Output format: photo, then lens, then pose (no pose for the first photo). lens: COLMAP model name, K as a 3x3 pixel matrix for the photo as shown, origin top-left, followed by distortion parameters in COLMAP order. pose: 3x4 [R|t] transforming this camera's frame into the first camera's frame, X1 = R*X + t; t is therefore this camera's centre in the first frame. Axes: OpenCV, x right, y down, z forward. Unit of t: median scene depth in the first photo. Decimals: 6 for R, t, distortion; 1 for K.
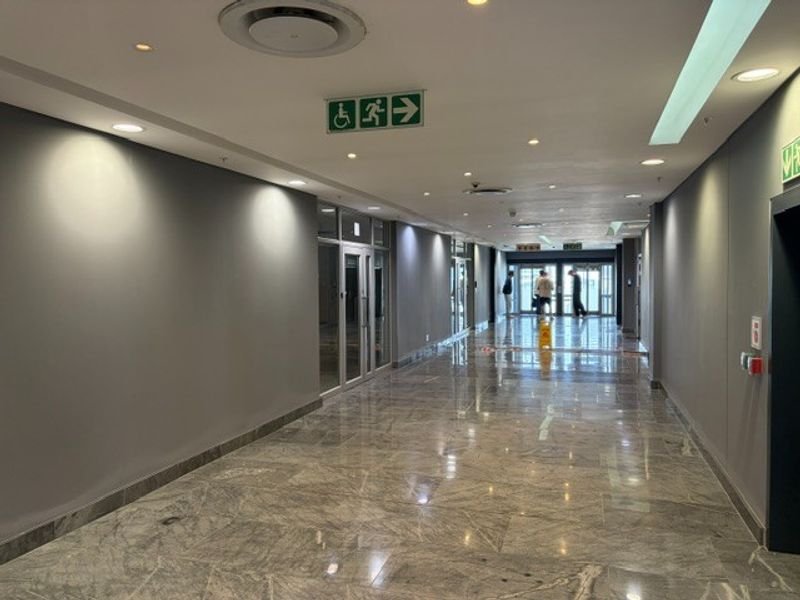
lens RADIAL K [[595.2, 0, 400.0], [0, 595.2, 300.0], [0, 0, 1]] dist [0.007868, 0.003562]
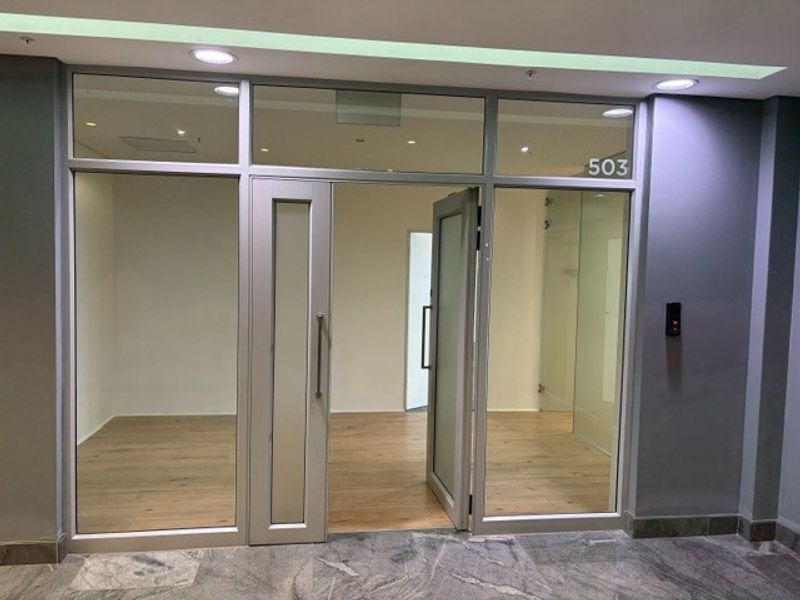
lens RADIAL K [[595.2, 0, 400.0], [0, 595.2, 300.0], [0, 0, 1]] dist [0.007868, 0.003562]
pose [[0.438501, 0.067113, -0.896221, 0.326375], [-0.056233, 0.997303, 0.047168, -0.031157], [0.896970, 0.029714, 0.441093, 0.910084]]
